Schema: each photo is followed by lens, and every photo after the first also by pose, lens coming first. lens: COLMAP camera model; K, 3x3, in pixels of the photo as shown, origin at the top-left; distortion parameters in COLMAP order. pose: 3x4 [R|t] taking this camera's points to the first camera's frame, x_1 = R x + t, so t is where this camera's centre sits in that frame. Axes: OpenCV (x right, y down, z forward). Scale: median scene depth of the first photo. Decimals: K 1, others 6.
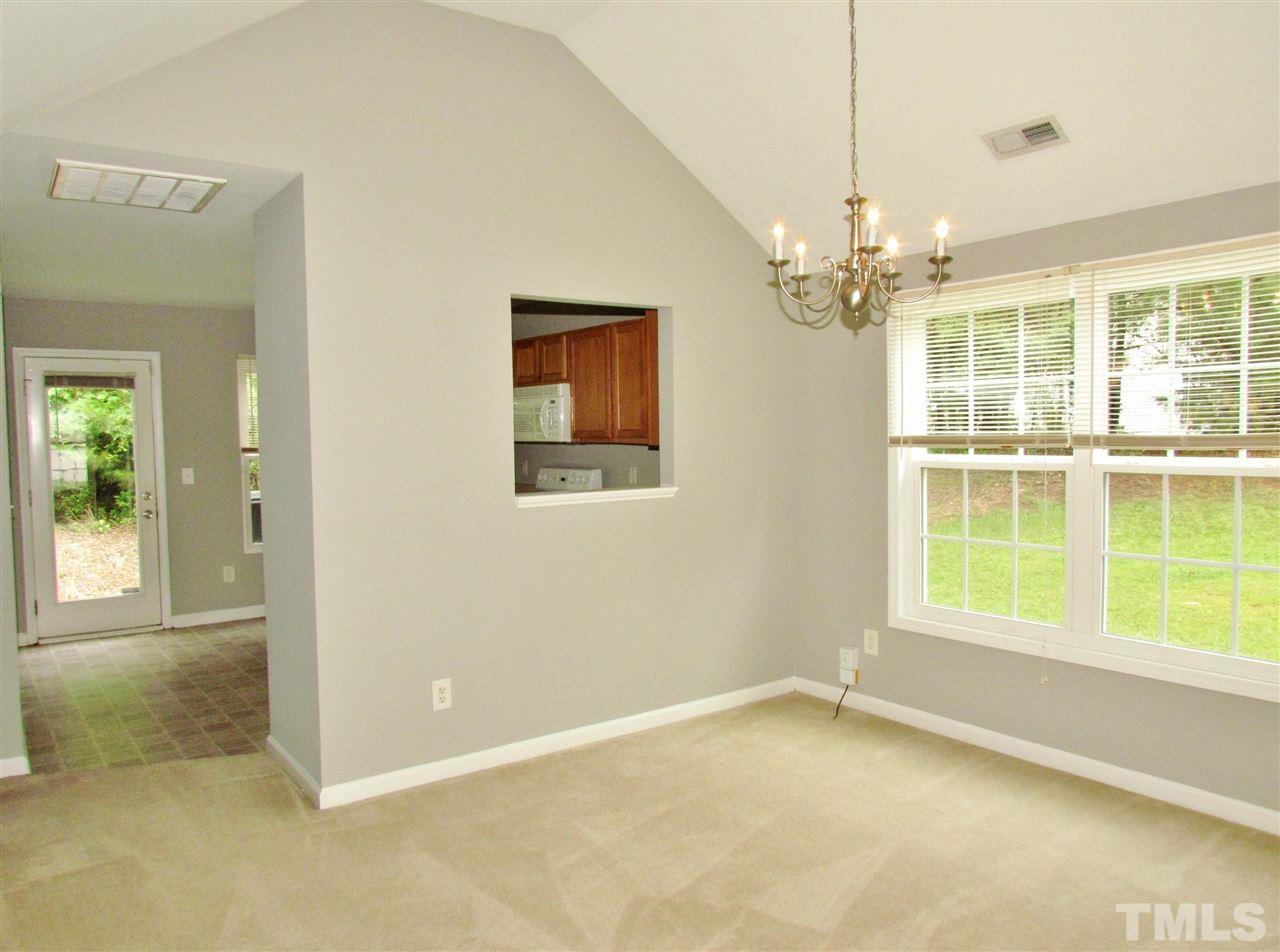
lens RADIAL K [[956.6, 0, 640.0], [0, 956.6, 476.0], [0, 0, 1]] dist [0.041264, 0.002381]
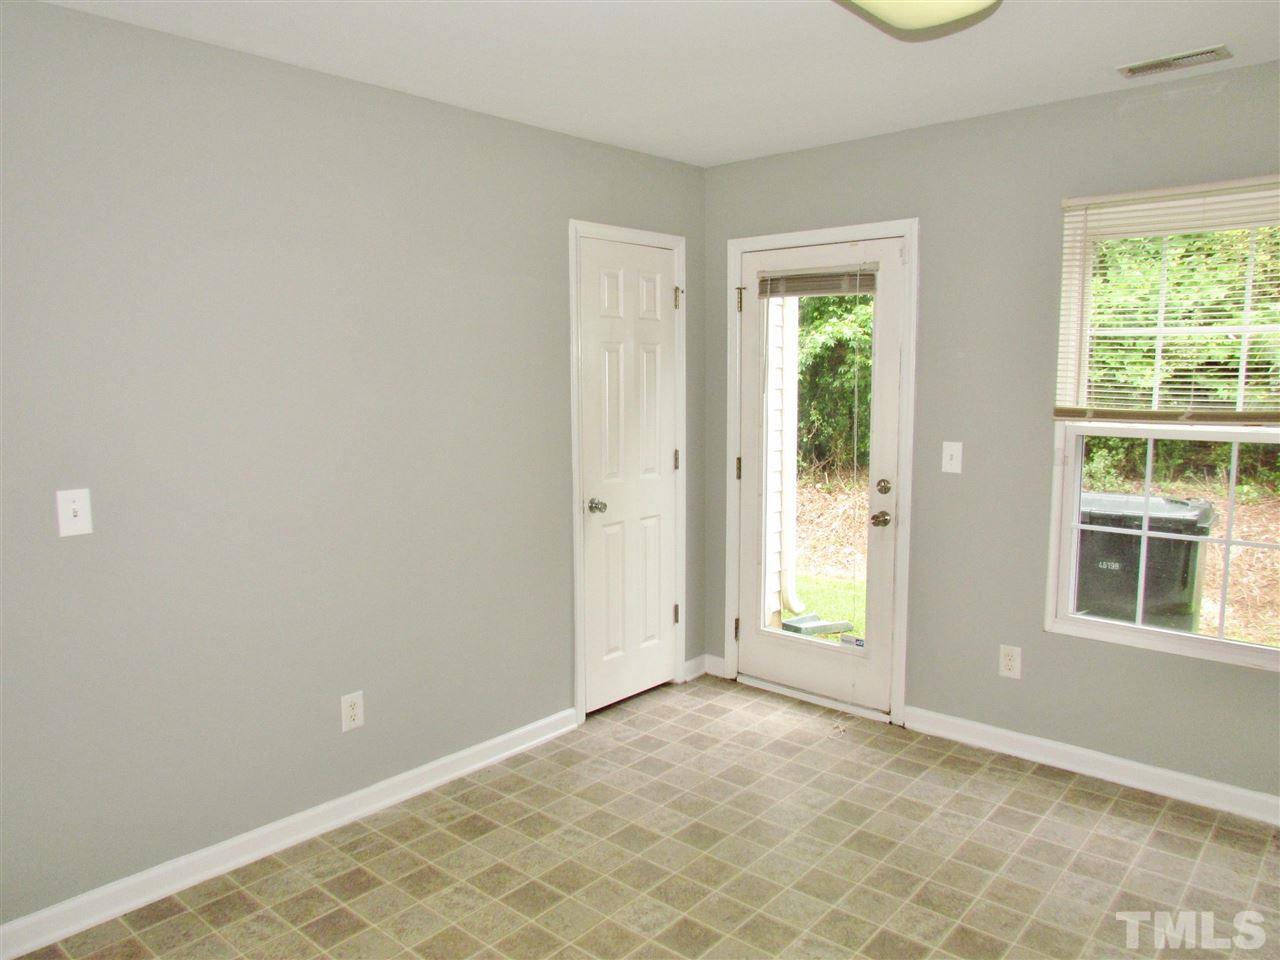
lens RADIAL K [[918.6, 0, 668.8], [0, 918.6, 482.2], [0, 0, 1]] dist [0.008091, 0.001339]
pose [[0.252142, 0.136459, -0.958021, -0.049855], [-0.052881, 0.990471, 0.127163, -0.067626], [0.966244, 0.018598, 0.256956, 1.186091]]
